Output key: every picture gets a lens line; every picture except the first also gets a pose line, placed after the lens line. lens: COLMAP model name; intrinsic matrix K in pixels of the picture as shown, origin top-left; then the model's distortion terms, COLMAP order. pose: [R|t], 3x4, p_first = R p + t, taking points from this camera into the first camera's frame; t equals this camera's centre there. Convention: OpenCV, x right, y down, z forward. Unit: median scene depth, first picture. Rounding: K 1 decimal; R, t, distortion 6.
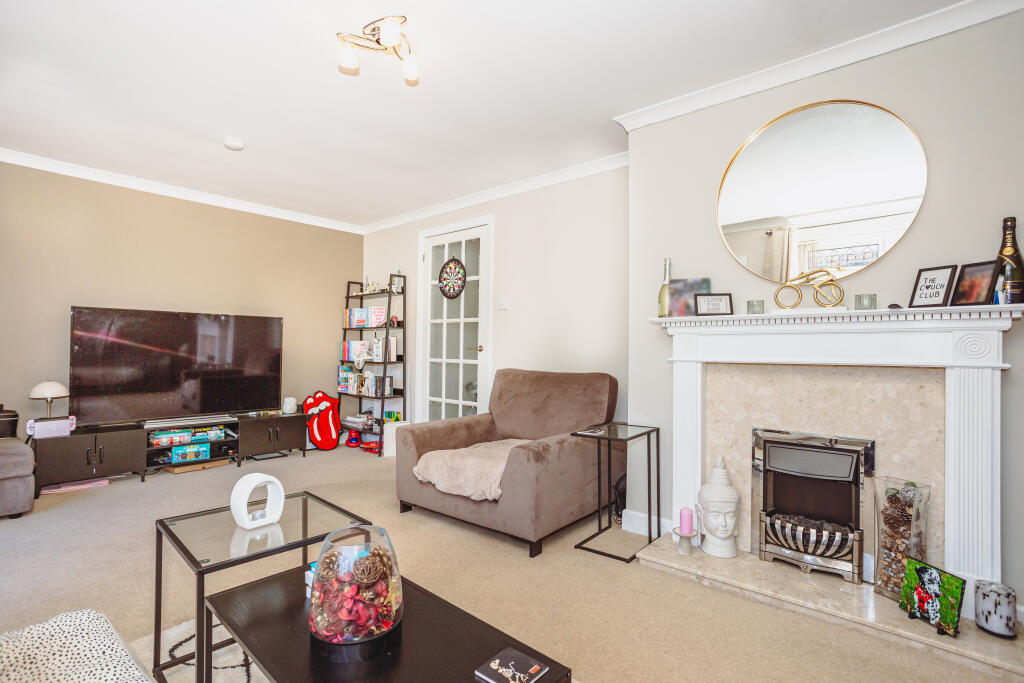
lens RADIAL K [[499.9, 0, 512.0], [0, 499.9, 341.5], [0, 0, 1]] dist [0.000141, 0.000225]
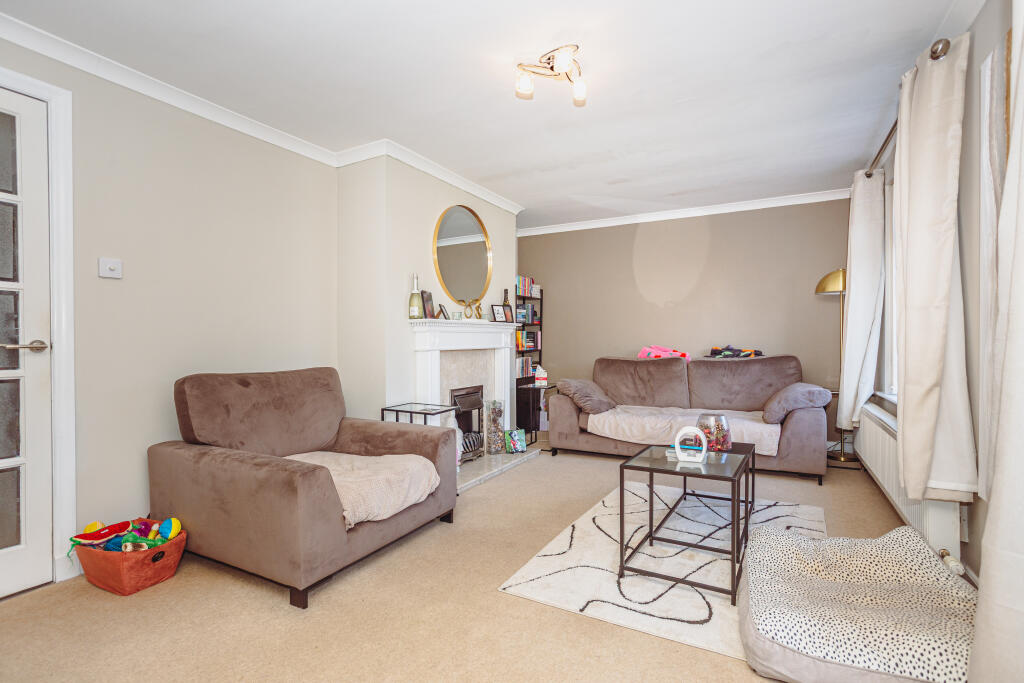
lens RADIAL K [[499.9, 0, 512.0], [0, 499.9, 341.5], [0, 0, 1]] dist [0.000141, 0.000225]
pose [[-0.201261, -0.008442, 0.979501, -1.080793], [-0.008561, 0.999940, 0.006859, 0.003259], [-0.979500, -0.007005, -0.201322, 1.066227]]
